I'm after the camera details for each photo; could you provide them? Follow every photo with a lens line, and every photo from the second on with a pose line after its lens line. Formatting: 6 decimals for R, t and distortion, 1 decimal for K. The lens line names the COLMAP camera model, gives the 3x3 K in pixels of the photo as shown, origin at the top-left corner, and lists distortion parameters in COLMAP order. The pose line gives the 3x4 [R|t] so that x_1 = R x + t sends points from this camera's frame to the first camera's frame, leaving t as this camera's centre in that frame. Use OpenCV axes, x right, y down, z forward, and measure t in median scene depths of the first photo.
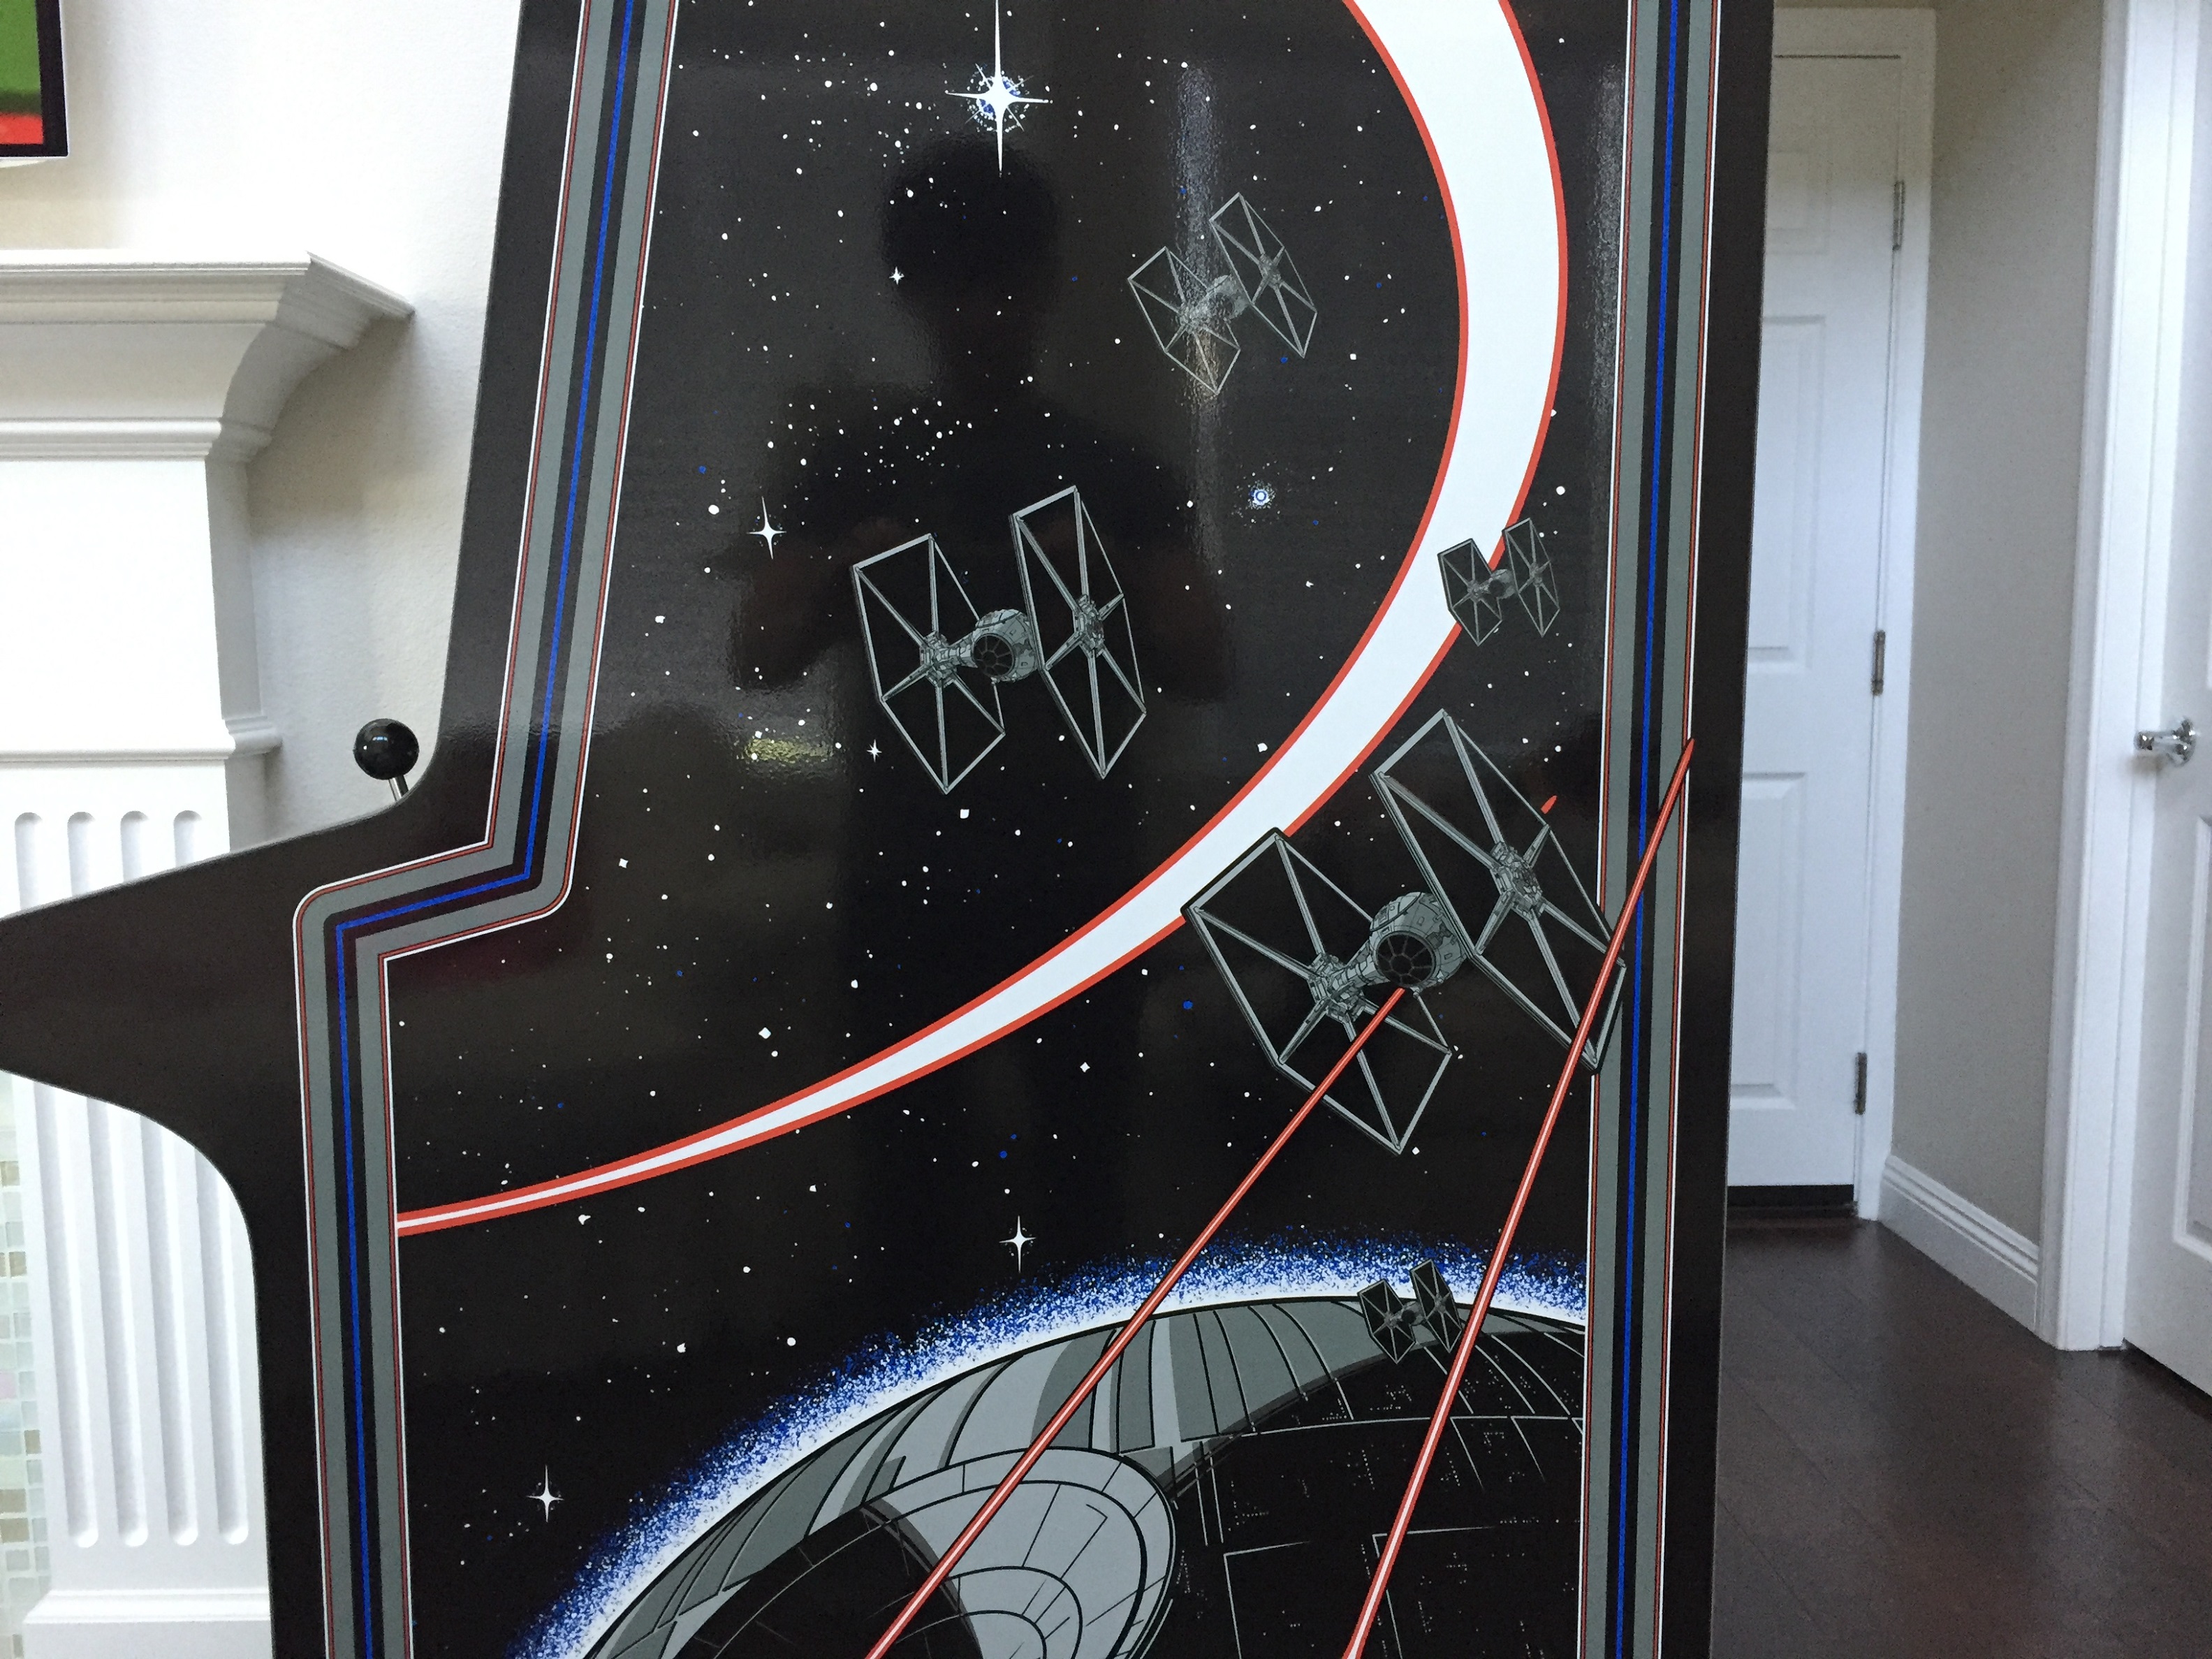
lens RADIAL K [[1867.5, 0, 1106.0], [0, 1867.5, 829.5], [0, 0, 1]] dist [0.091270, -0.125489]
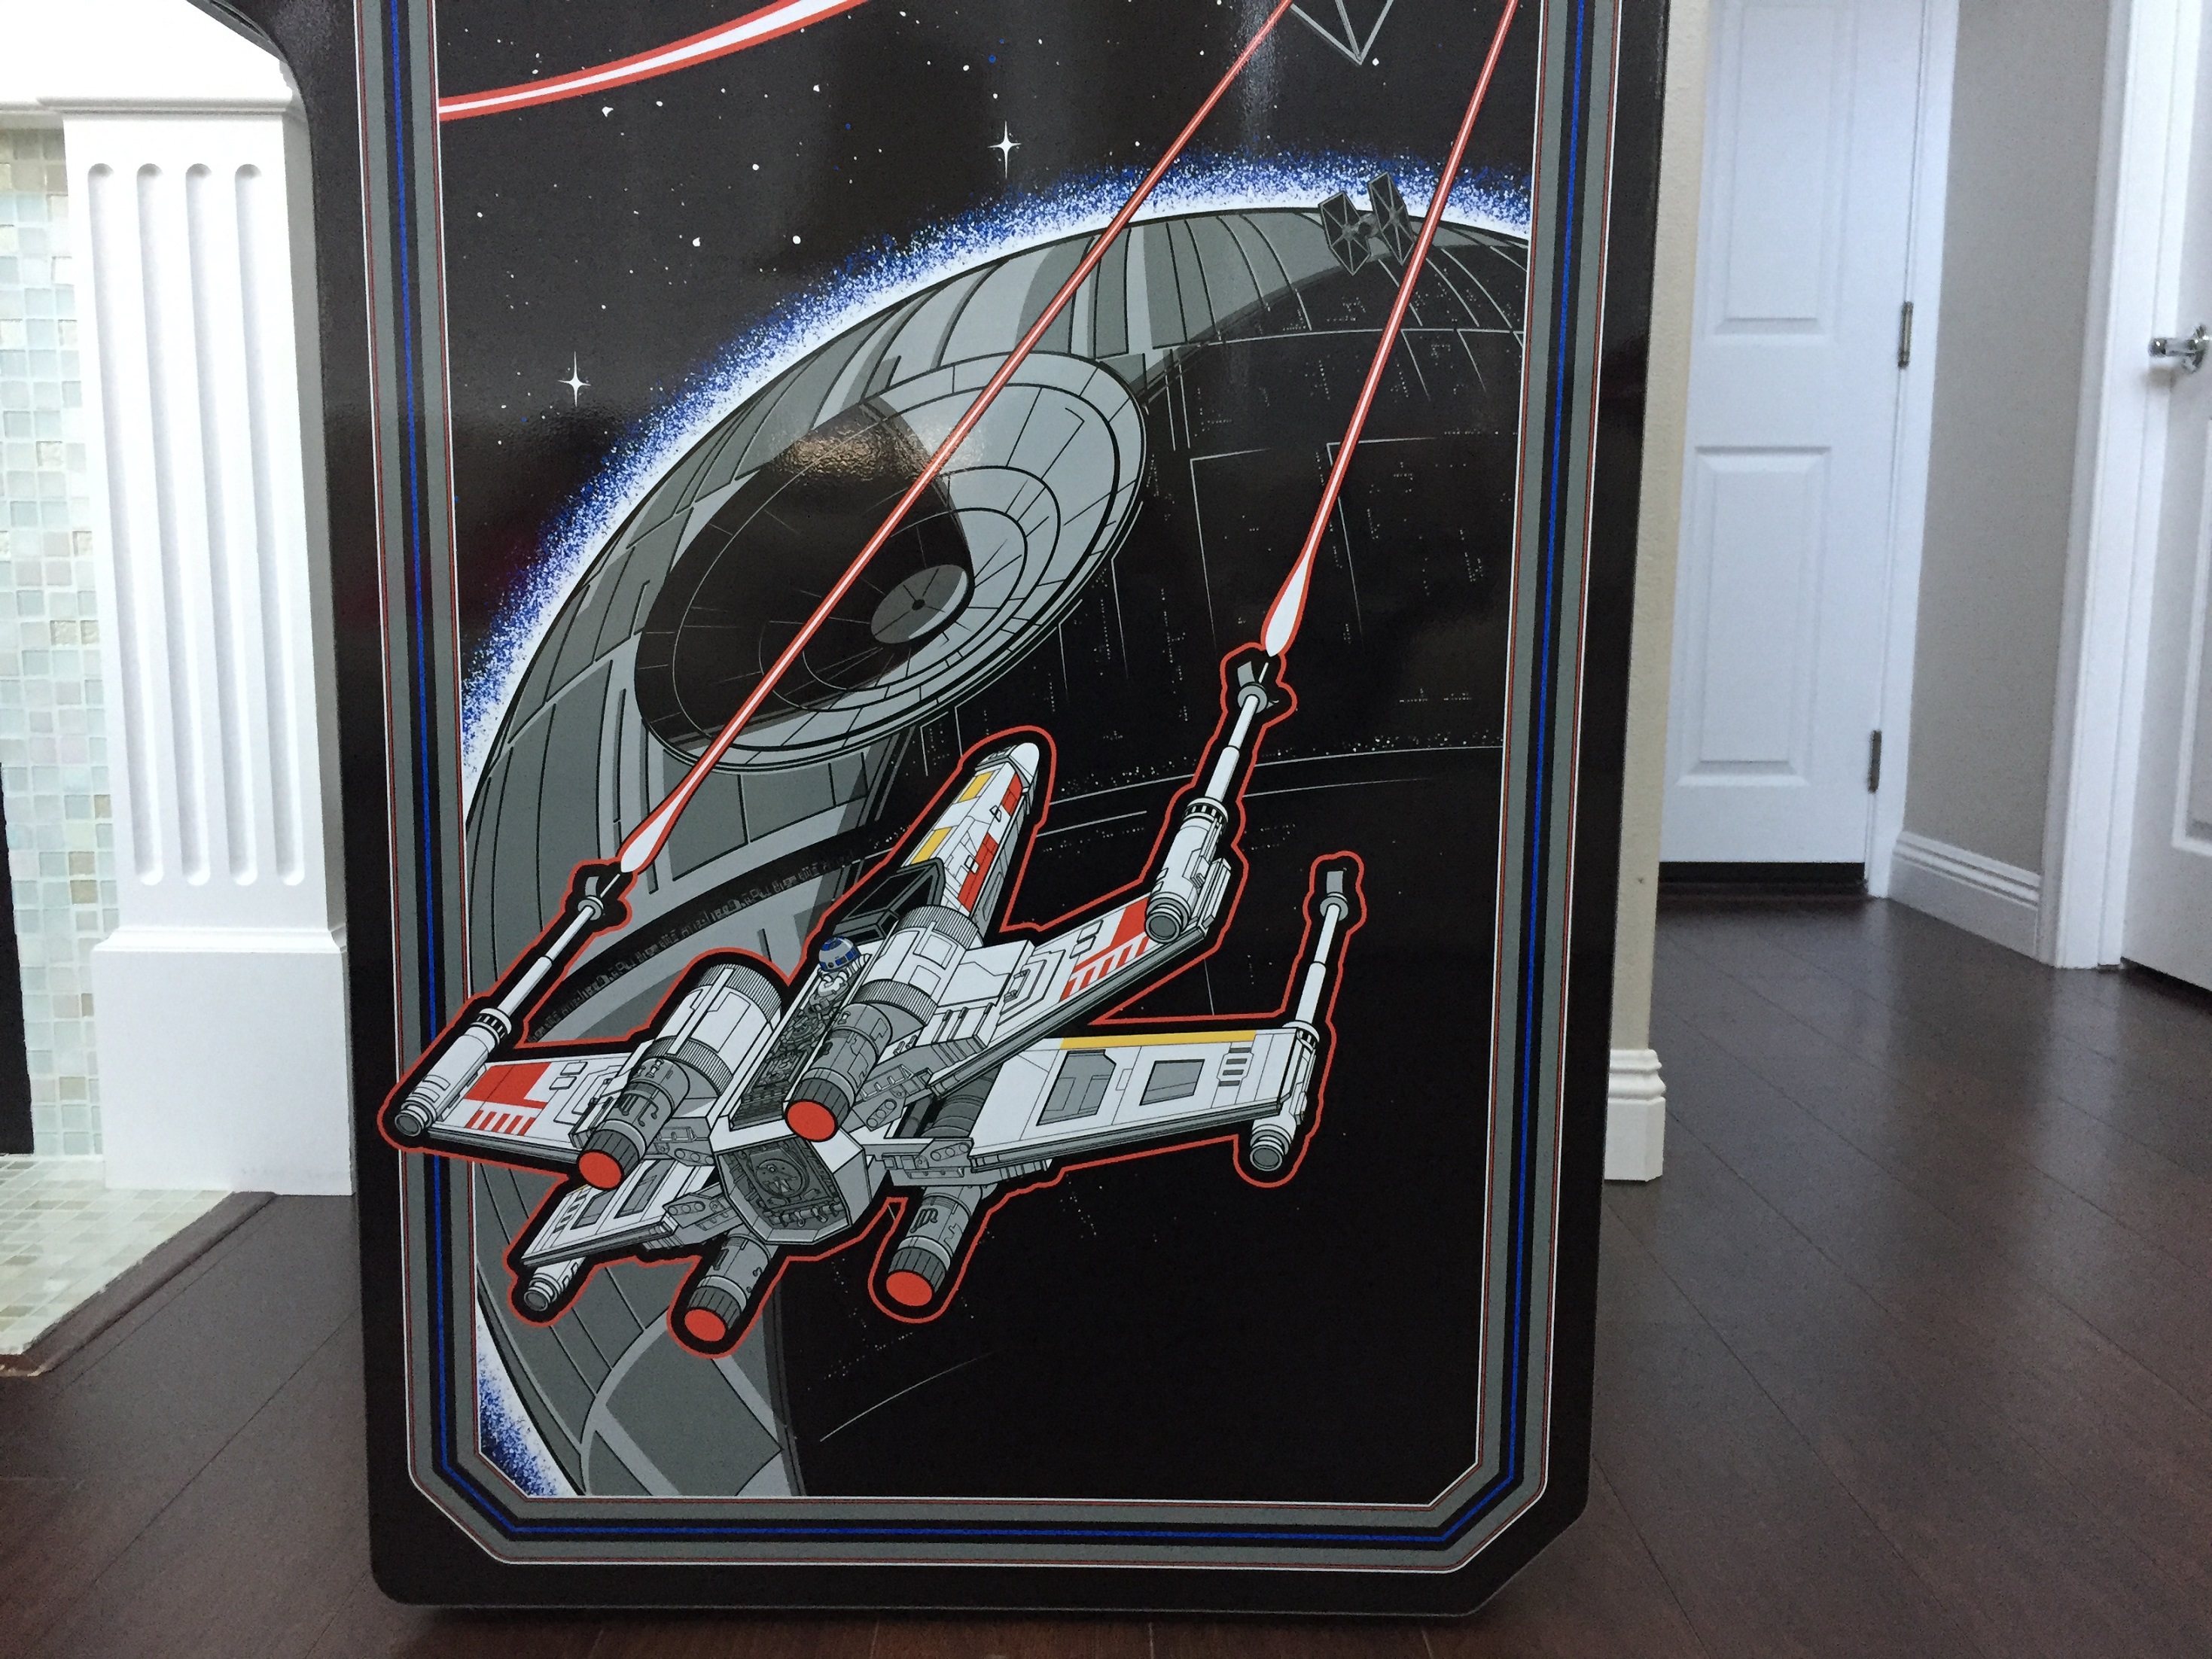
lens RADIAL K [[1867.2, 0, 1106.0], [0, 1867.2, 829.5], [0, 0, 1]] dist [0.091270, -0.125489]
pose [[0.999545, 0.017730, -0.024410, 0.044478], [-0.017197, 0.999613, 0.021869, 0.582843], [0.024788, -0.021439, 0.999463, -0.094694]]
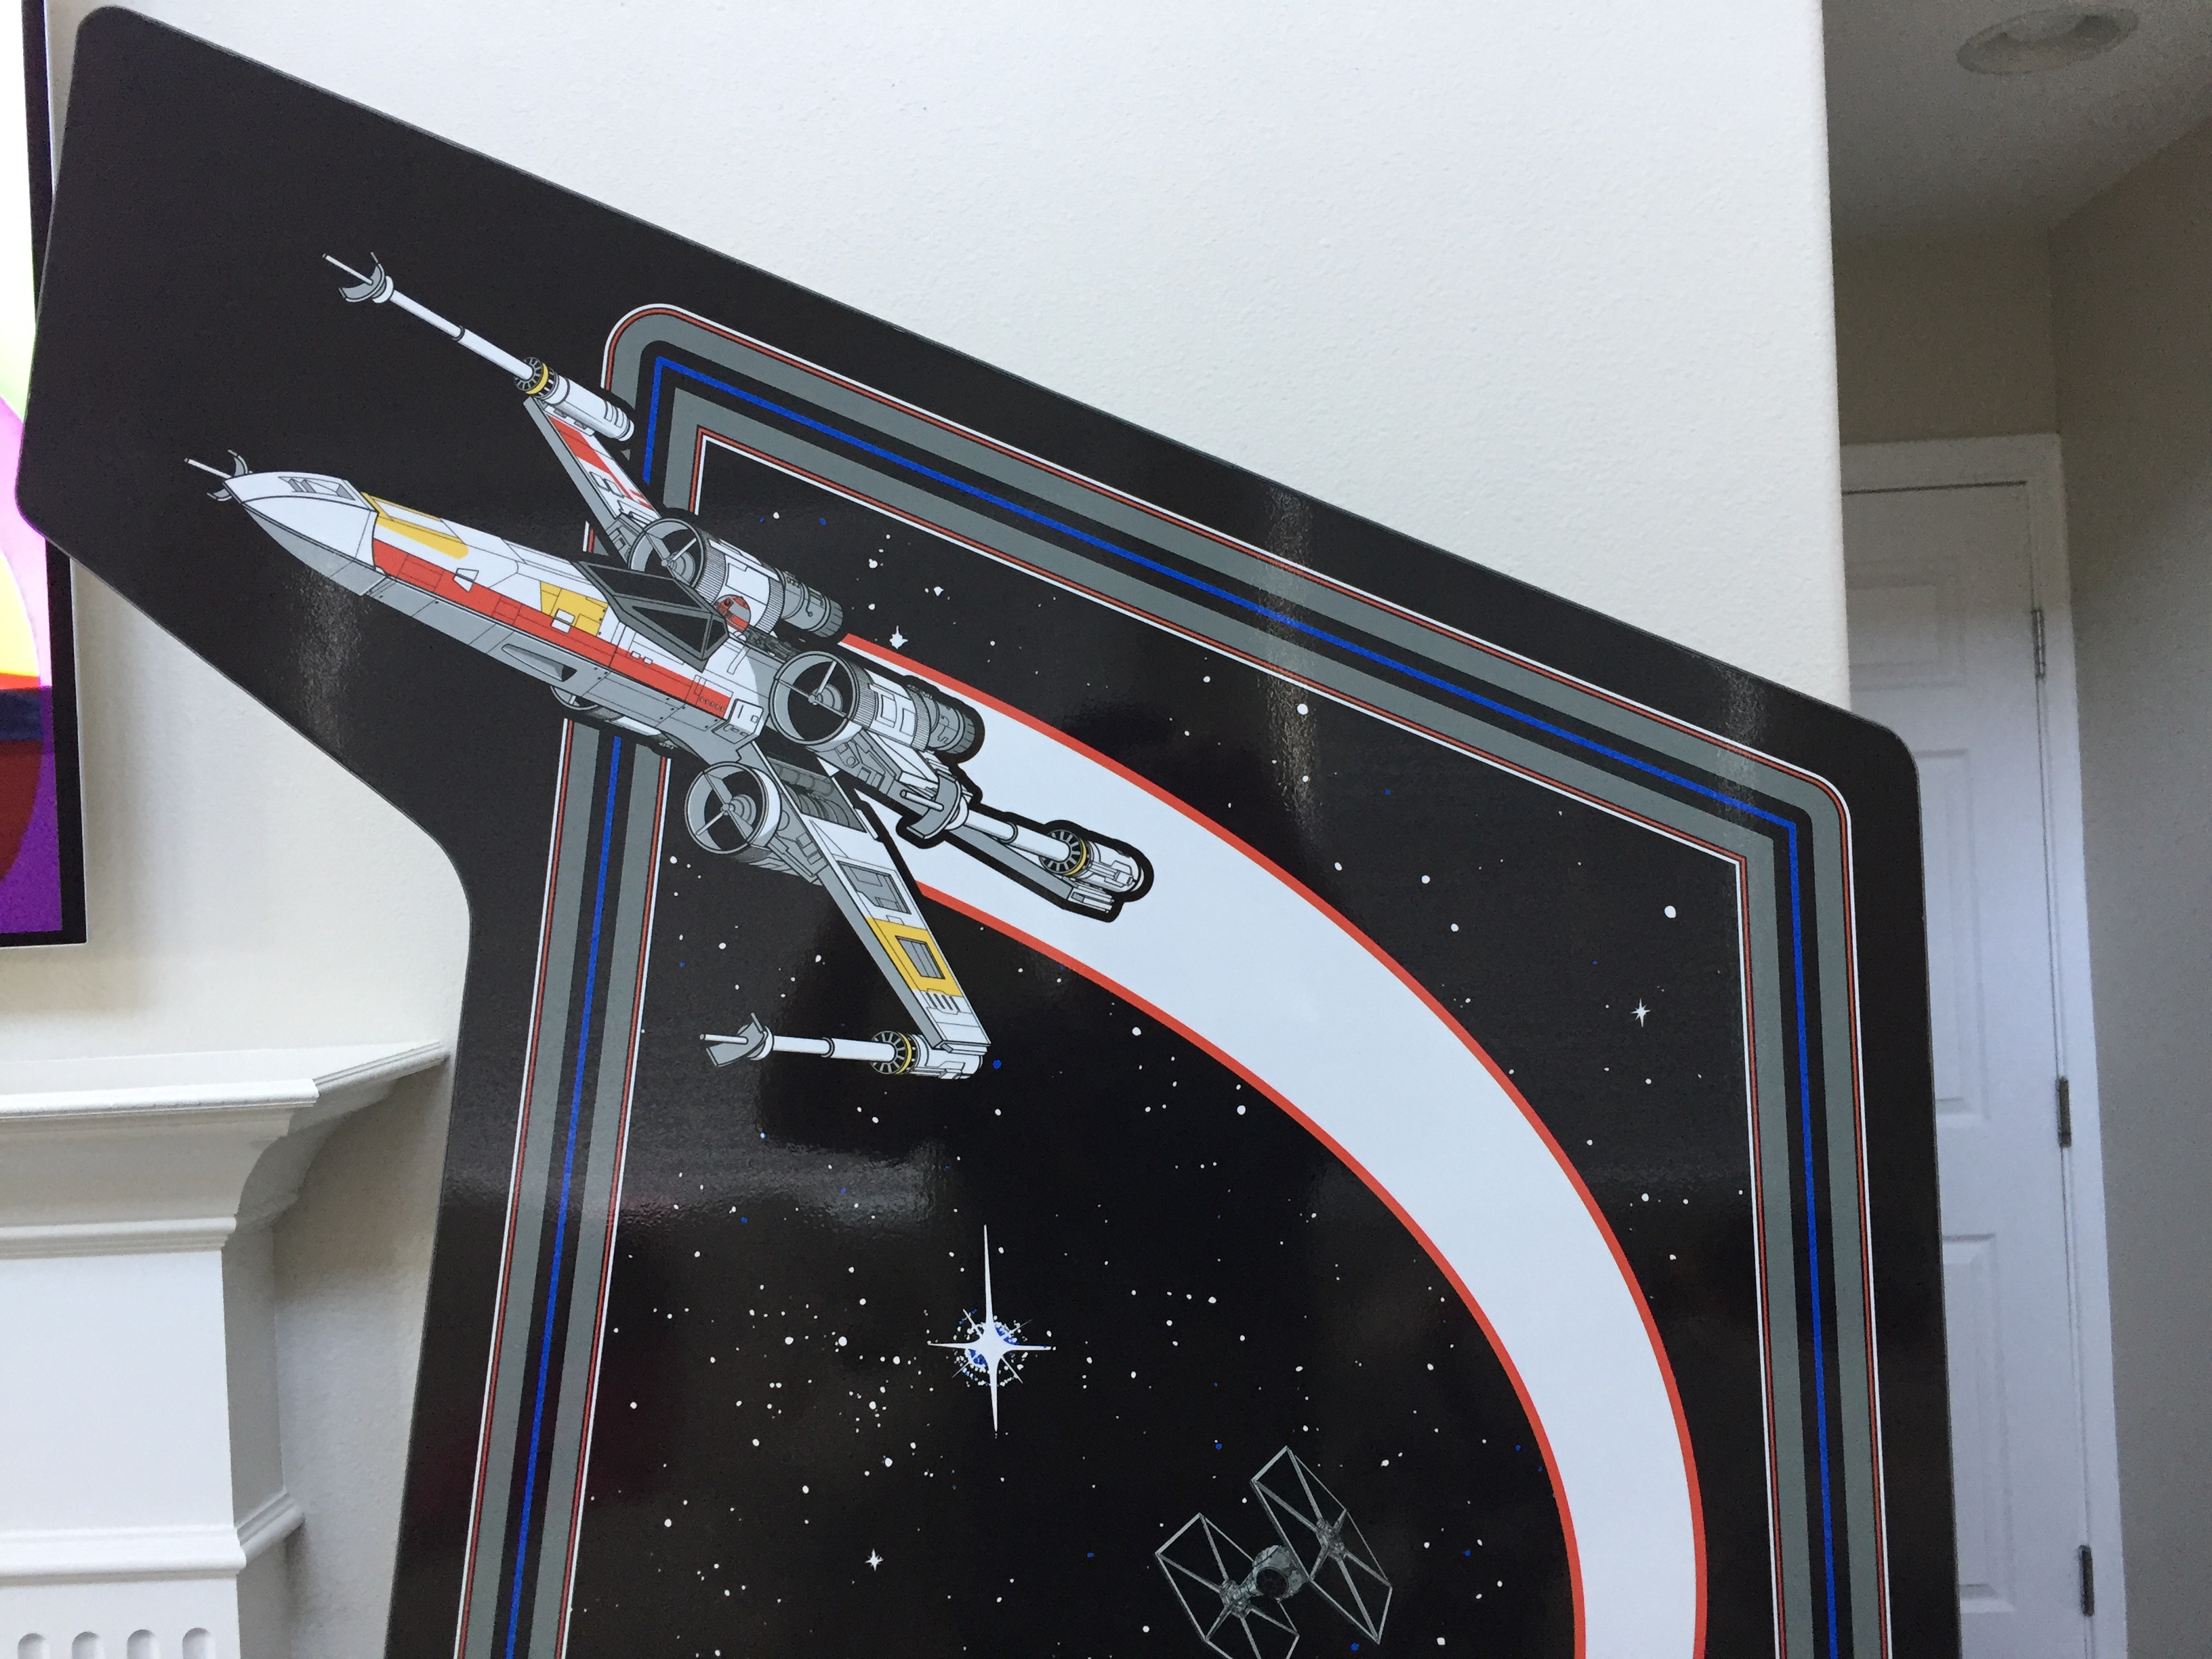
lens RADIAL K [[1867.4, 0, 1106.0], [0, 1867.4, 829.5], [0, 0, 1]] dist [0.091270, -0.125489]
pose [[0.996718, -0.041753, -0.069351, 0.056631], [0.033439, 0.992570, -0.116992, -0.479612], [0.073721, 0.114289, 0.990708, 0.143963]]
